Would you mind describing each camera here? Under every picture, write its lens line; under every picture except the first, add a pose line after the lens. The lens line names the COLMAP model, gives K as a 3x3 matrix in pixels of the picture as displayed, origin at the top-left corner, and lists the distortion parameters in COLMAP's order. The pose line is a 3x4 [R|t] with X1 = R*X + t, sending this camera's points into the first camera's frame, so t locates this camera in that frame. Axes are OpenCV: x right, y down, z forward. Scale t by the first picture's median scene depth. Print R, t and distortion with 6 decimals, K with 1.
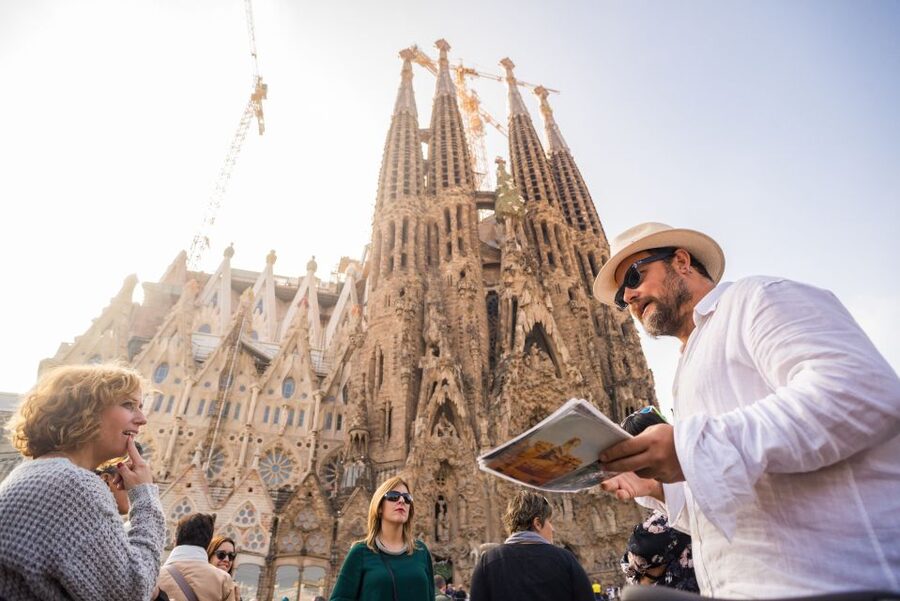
lens RADIAL K [[547.5, 0, 450.0], [0, 547.5, 300.5], [0, 0, 1]] dist [-0.121203, 0.000892]
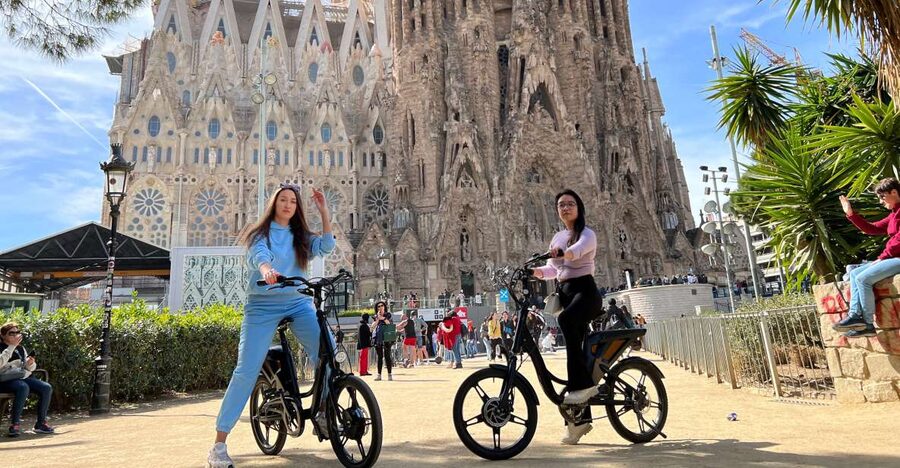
lens RADIAL K [[592.5, 0, 450.0], [0, 592.5, 234.0], [0, 0, 1]] dist [0.077547, 0.000252]
pose [[0.999690, -0.020575, -0.014028, -0.025644], [0.024568, 0.906864, 0.420707, -0.215511], [0.004065, -0.420921, 0.907088, -0.311224]]
